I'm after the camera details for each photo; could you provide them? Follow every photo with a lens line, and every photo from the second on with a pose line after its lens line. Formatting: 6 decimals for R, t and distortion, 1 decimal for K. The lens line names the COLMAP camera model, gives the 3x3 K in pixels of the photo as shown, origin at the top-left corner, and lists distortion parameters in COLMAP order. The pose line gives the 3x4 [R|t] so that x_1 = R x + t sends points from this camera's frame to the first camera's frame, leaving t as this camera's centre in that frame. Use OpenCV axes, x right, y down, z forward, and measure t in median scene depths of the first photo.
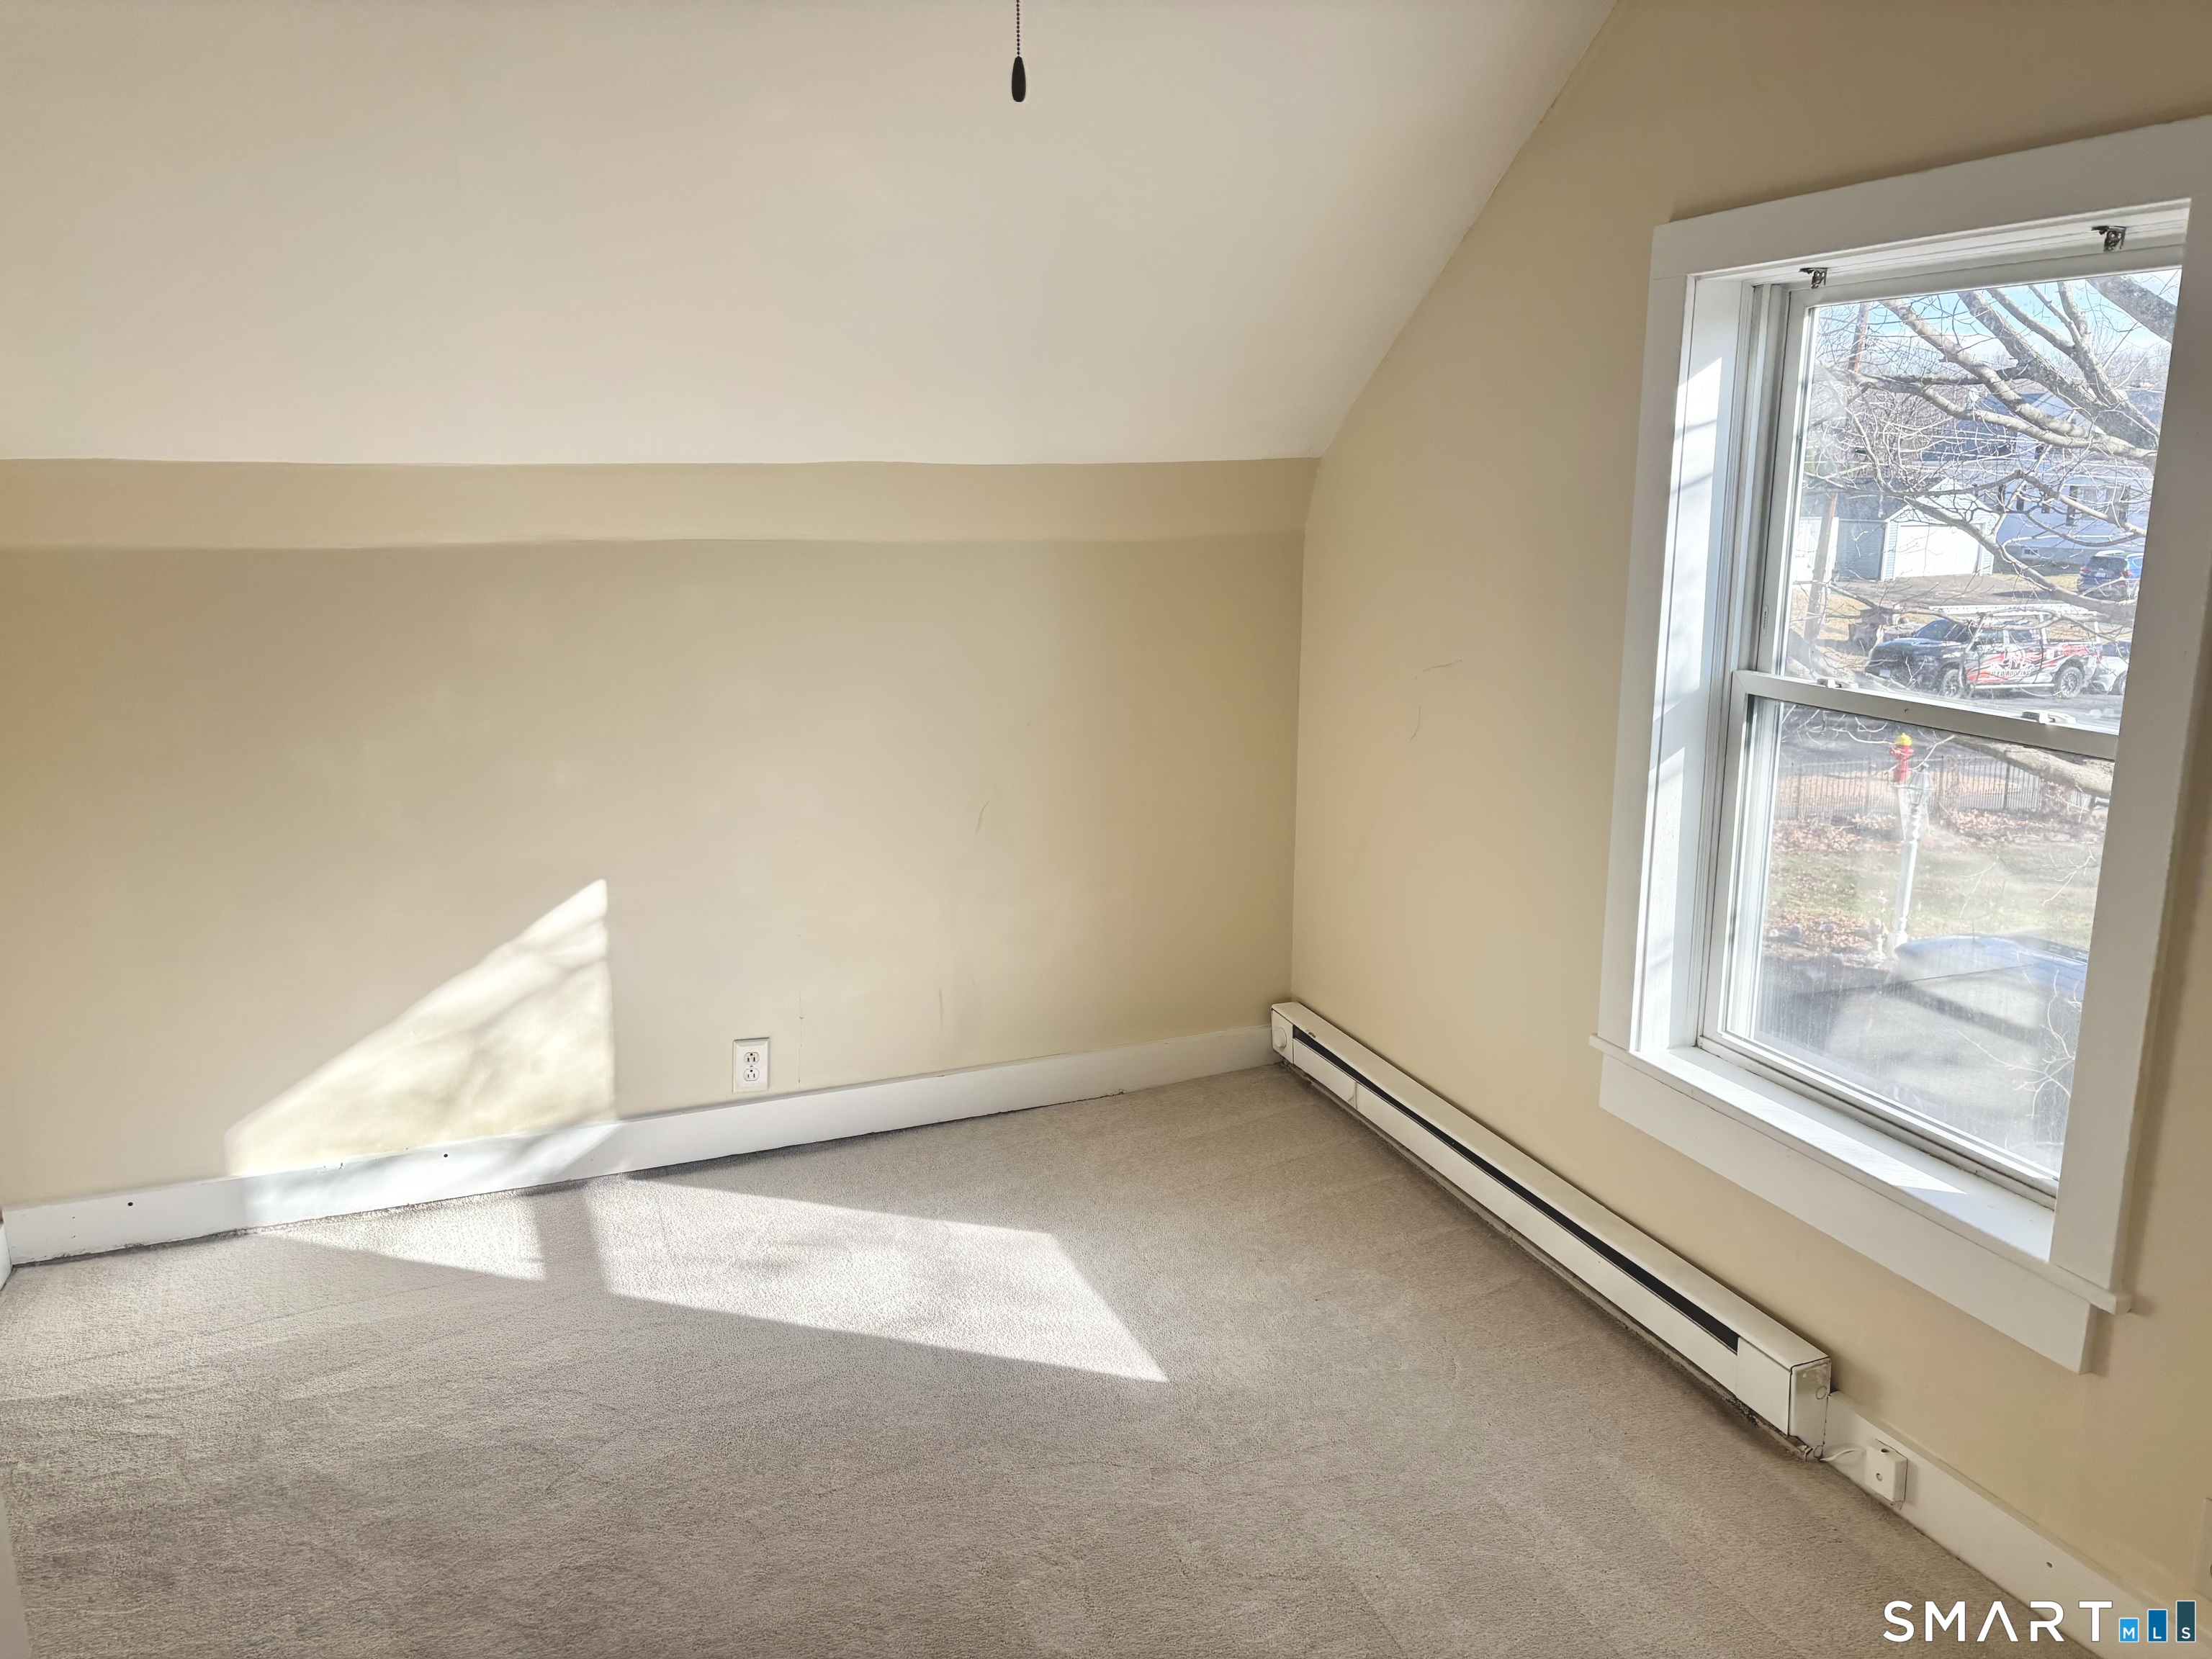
lens RADIAL K [[1741.2, 0, 1106.0], [0, 1741.2, 829.5], [0, 0, 1]] dist [0.037210, 0.012300]
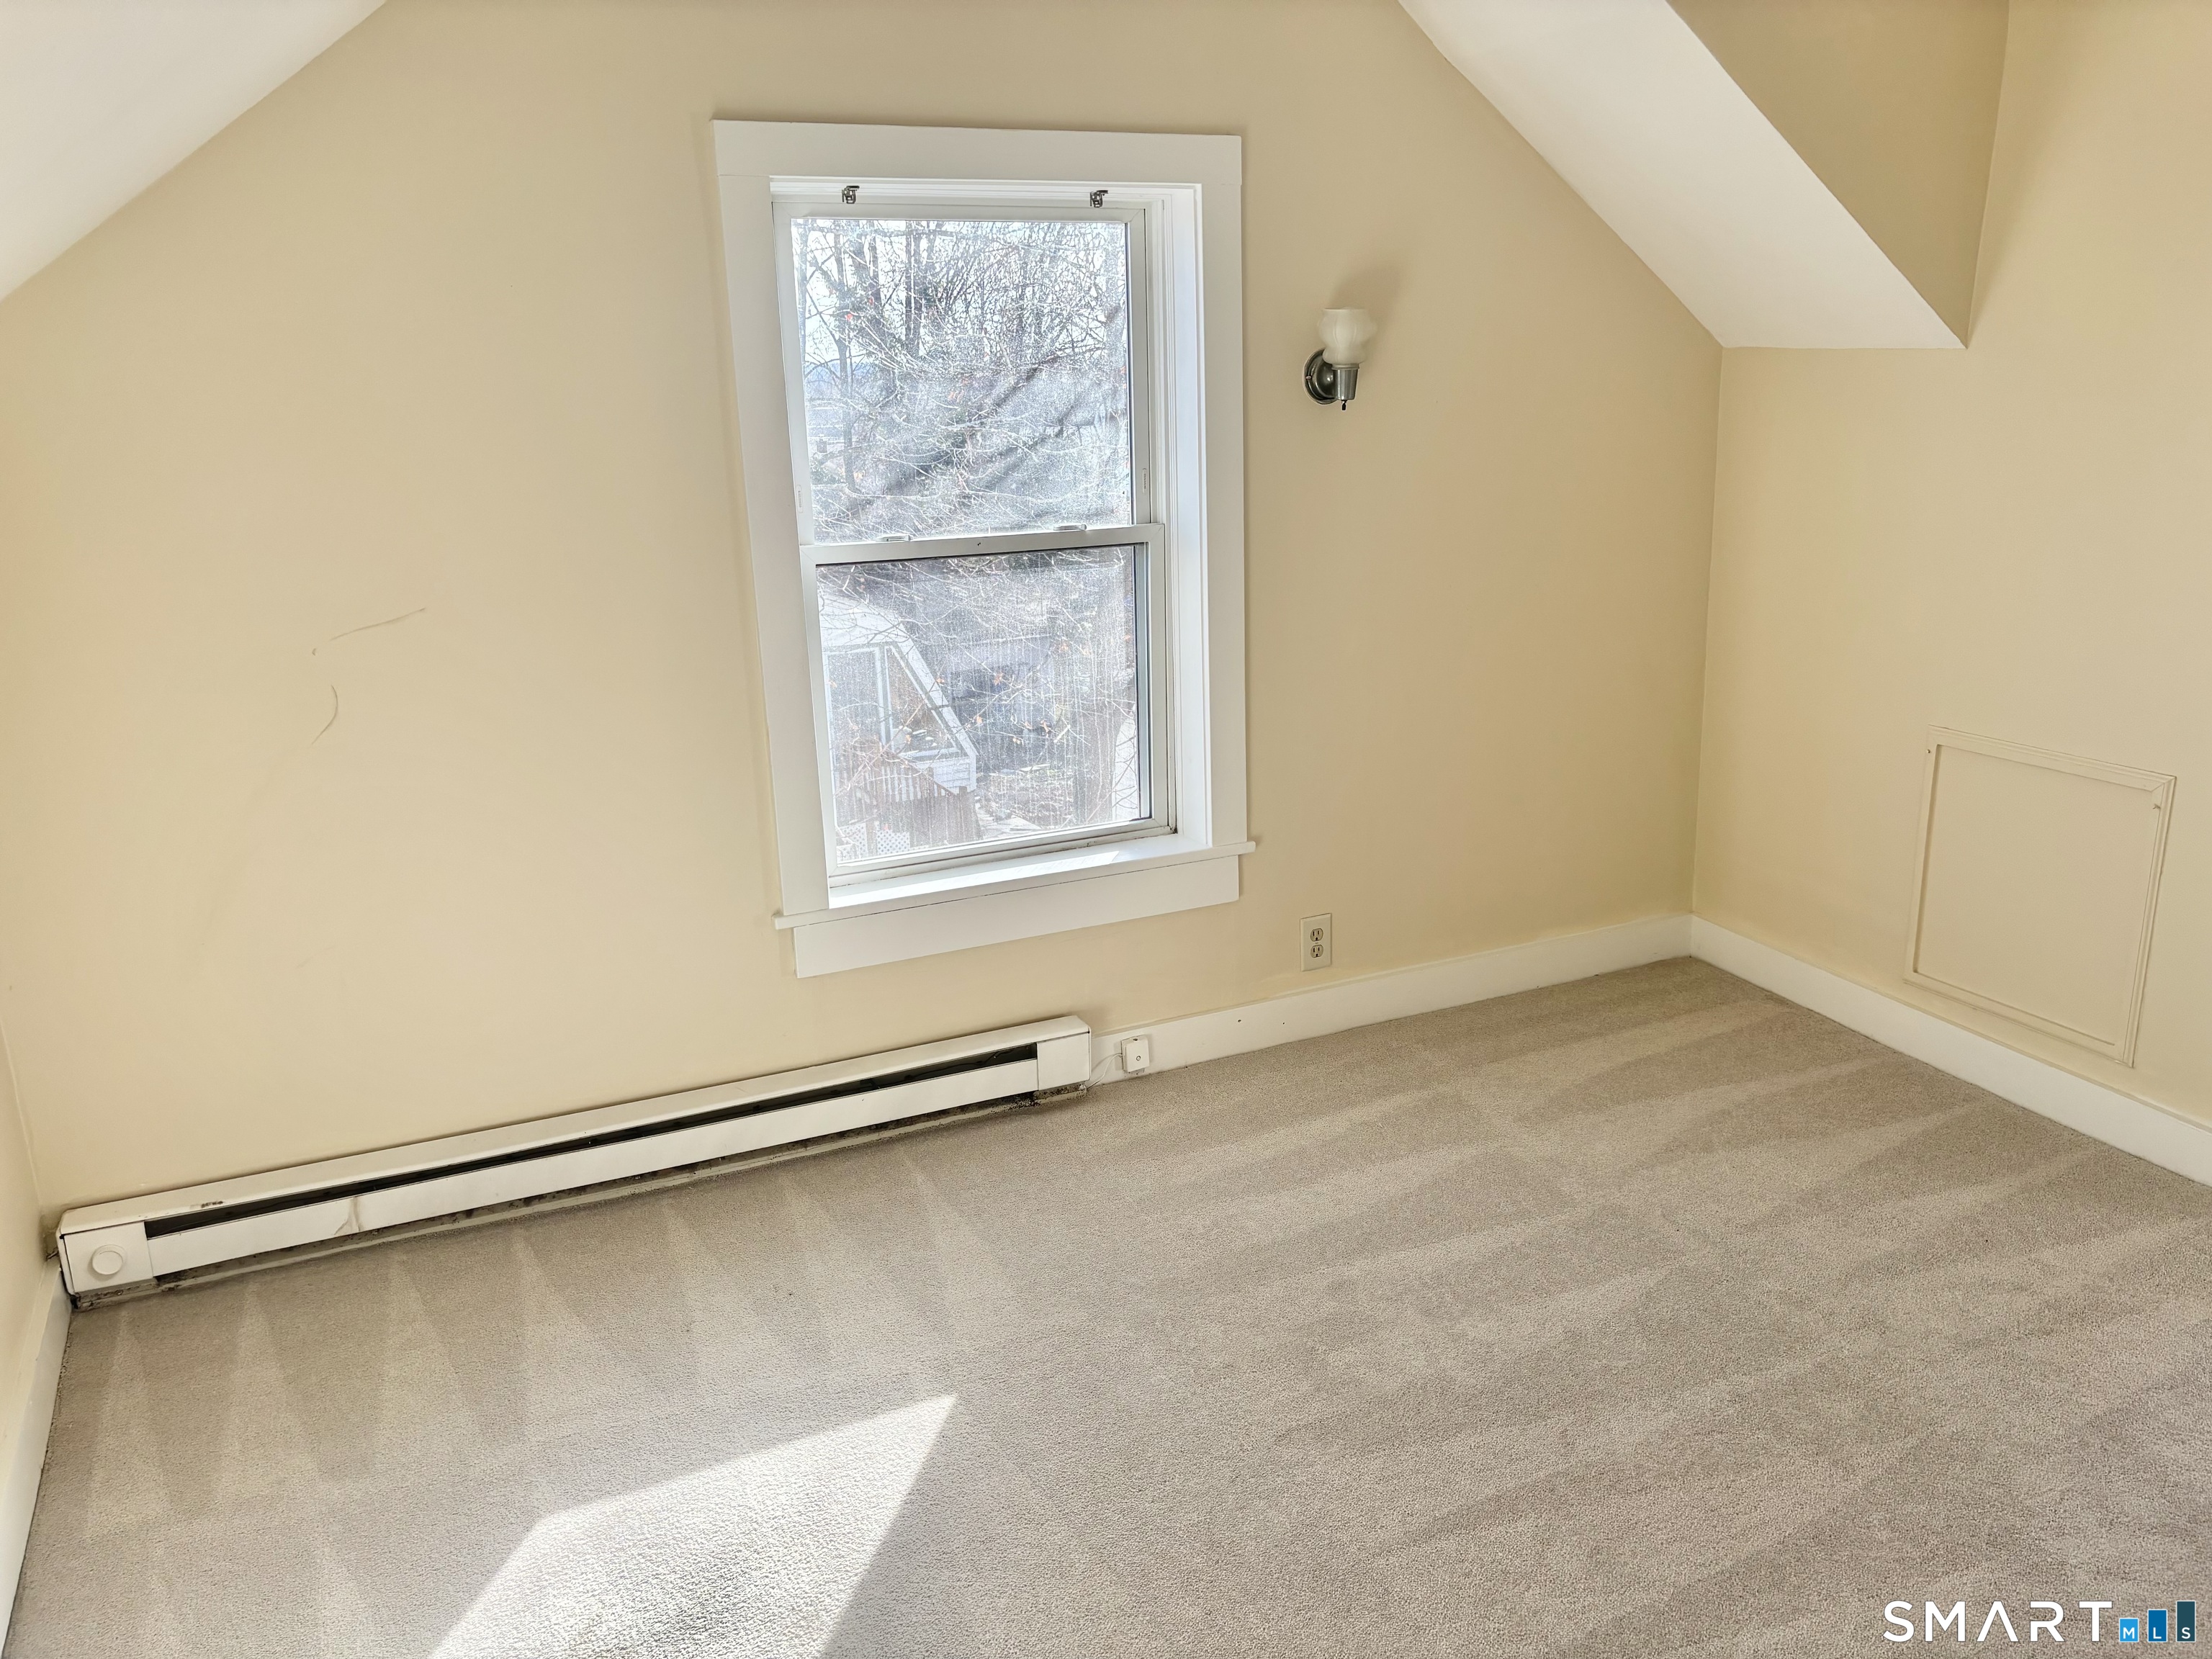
lens RADIAL K [[1741.2, 0, 1106.0], [0, 1741.2, 829.5], [0, 0, 1]] dist [0.037210, 0.012300]
pose [[-0.086964, -0.245347, 0.965527, -0.799199], [0.248119, 0.933322, 0.259512, -0.166676], [-0.964818, 0.262134, -0.020290, 0.905441]]
